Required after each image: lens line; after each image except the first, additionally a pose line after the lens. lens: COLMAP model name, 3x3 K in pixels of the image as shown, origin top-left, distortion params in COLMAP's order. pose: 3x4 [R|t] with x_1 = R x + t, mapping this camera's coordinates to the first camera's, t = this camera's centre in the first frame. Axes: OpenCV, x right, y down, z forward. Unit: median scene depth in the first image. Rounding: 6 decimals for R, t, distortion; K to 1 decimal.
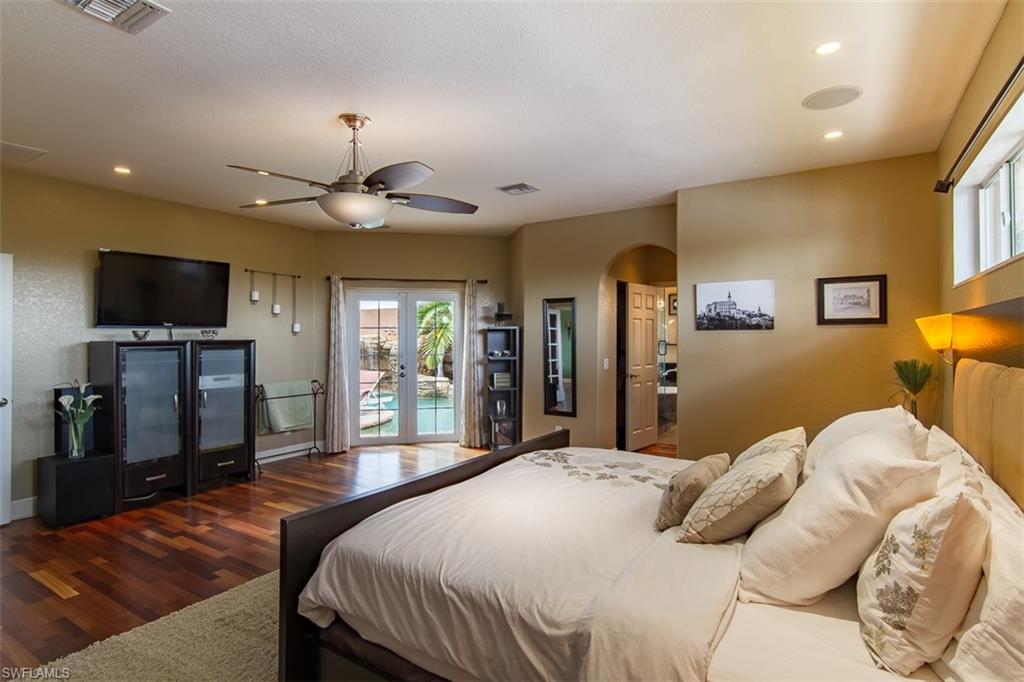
lens RADIAL K [[524.6, 0, 512.0], [0, 524.6, 341.0], [0, 0, 1]] dist [0.002539, 0.000515]
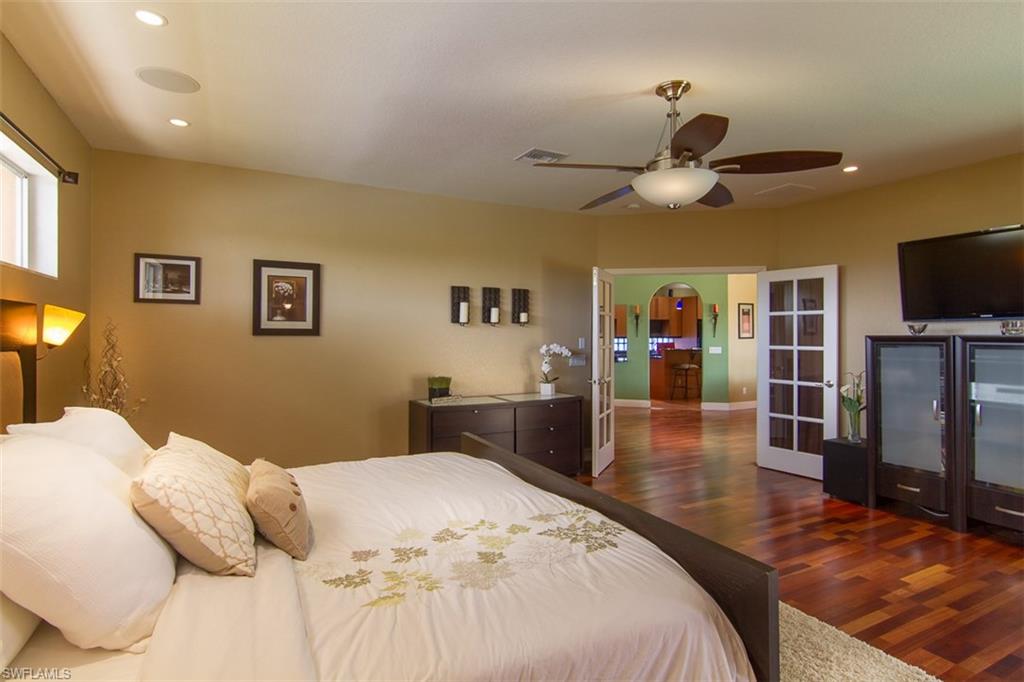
lens RADIAL K [[524.6, 0, 512.0], [0, 524.6, 341.0], [0, 0, 1]] dist [0.002539, 0.000515]
pose [[-0.514761, 0.011038, -0.857263, 0.439295], [-0.000913, 0.999909, 0.013423, -0.003317], [0.857333, 0.007692, -0.514704, 0.873603]]
